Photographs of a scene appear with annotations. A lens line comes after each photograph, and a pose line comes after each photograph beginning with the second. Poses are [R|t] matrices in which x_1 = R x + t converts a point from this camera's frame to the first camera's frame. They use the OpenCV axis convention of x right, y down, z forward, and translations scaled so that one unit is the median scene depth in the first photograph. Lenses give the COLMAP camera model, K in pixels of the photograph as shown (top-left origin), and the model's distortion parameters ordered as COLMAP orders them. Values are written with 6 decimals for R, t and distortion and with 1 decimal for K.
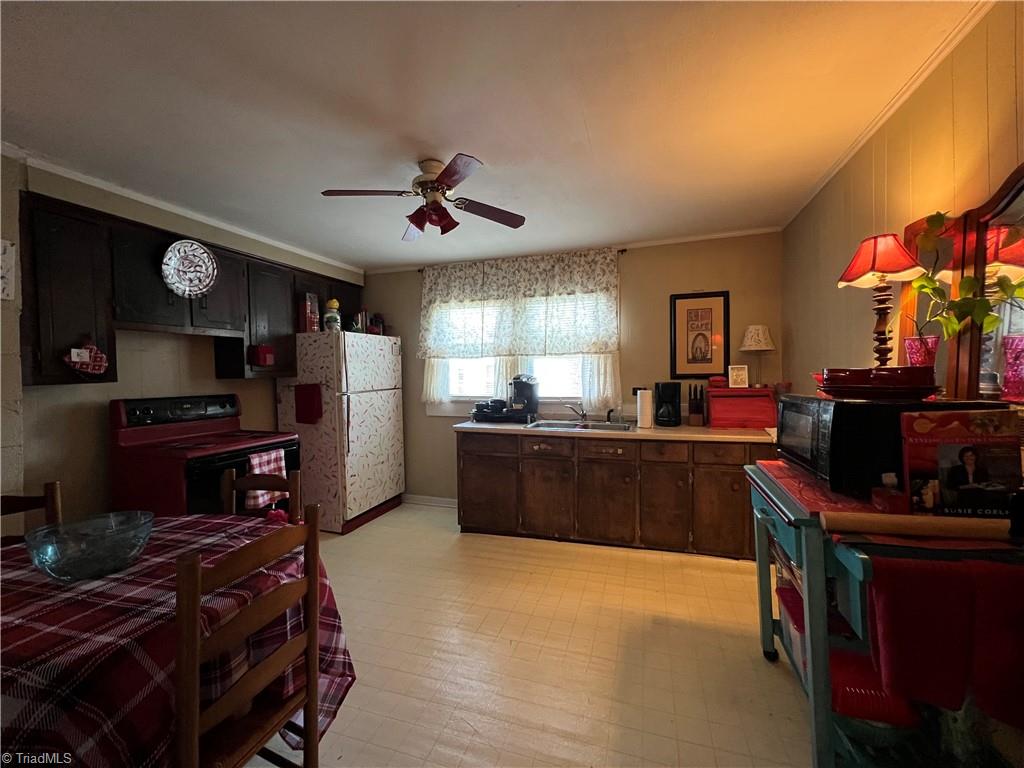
lens RADIAL K [[411.1, 0, 513.4], [0, 411.1, 384.0], [0, 0, 1]] dist [-0.001940, 0.000441]
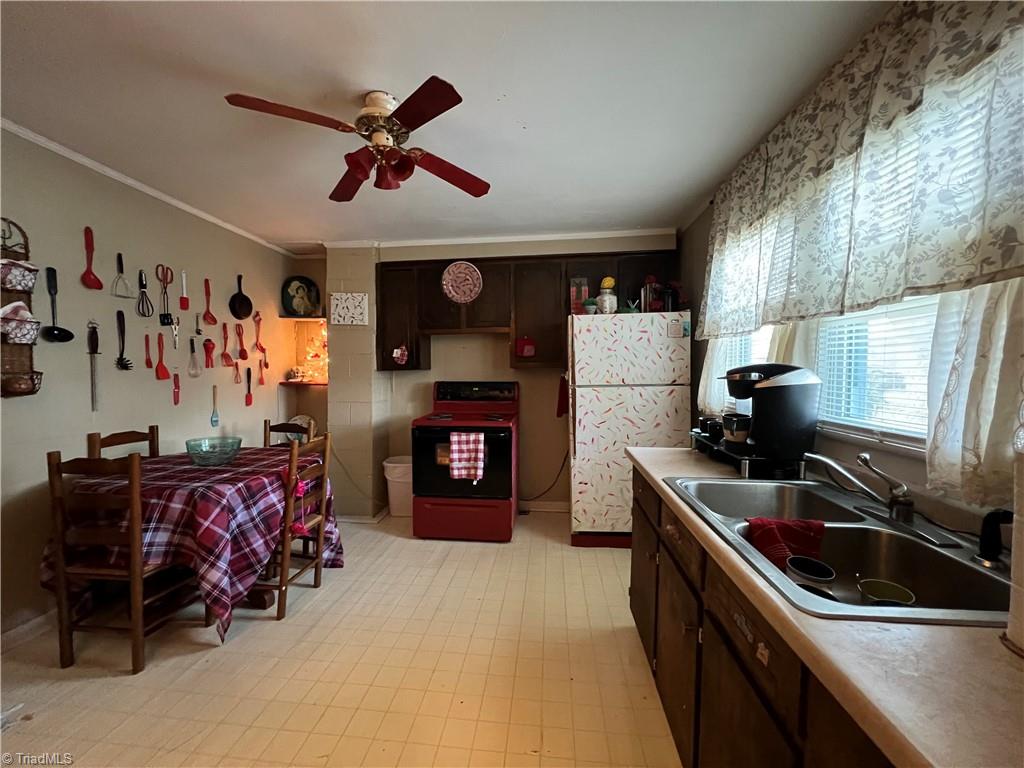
lens RADIAL K [[411.1, 0, 509.7], [0, 411.1, 383.1], [0, 0, 1]] dist [-0.001940, 0.000441]
pose [[0.212045, 0.043665, -0.976284, 0.397237], [-0.023322, 0.998943, 0.039613, -0.014704], [0.976982, 0.014369, 0.212839, 0.657275]]
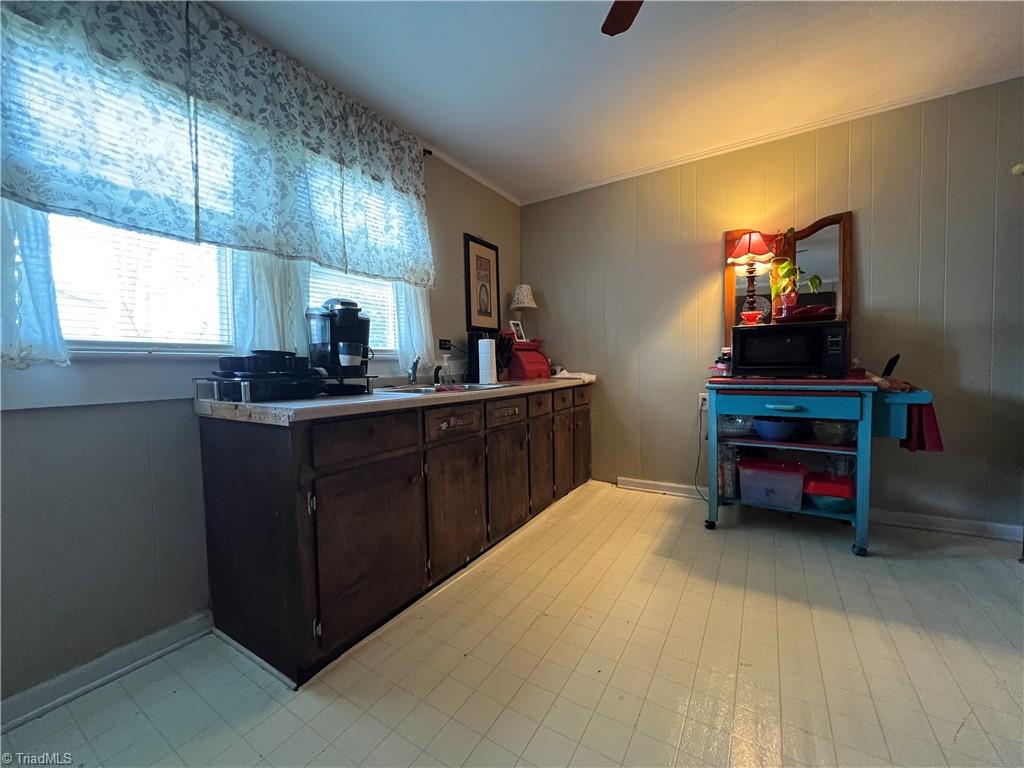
lens RADIAL K [[411.1, 0, 512.8], [0, 411.1, 382.7], [0, 0, 1]] dist [-0.001940, 0.000441]
pose [[0.229251, -0.037734, 0.972636, -0.429568], [0.035701, 0.998902, 0.030338, 0.071891], [-0.972712, 0.027769, 0.230346, 0.692665]]
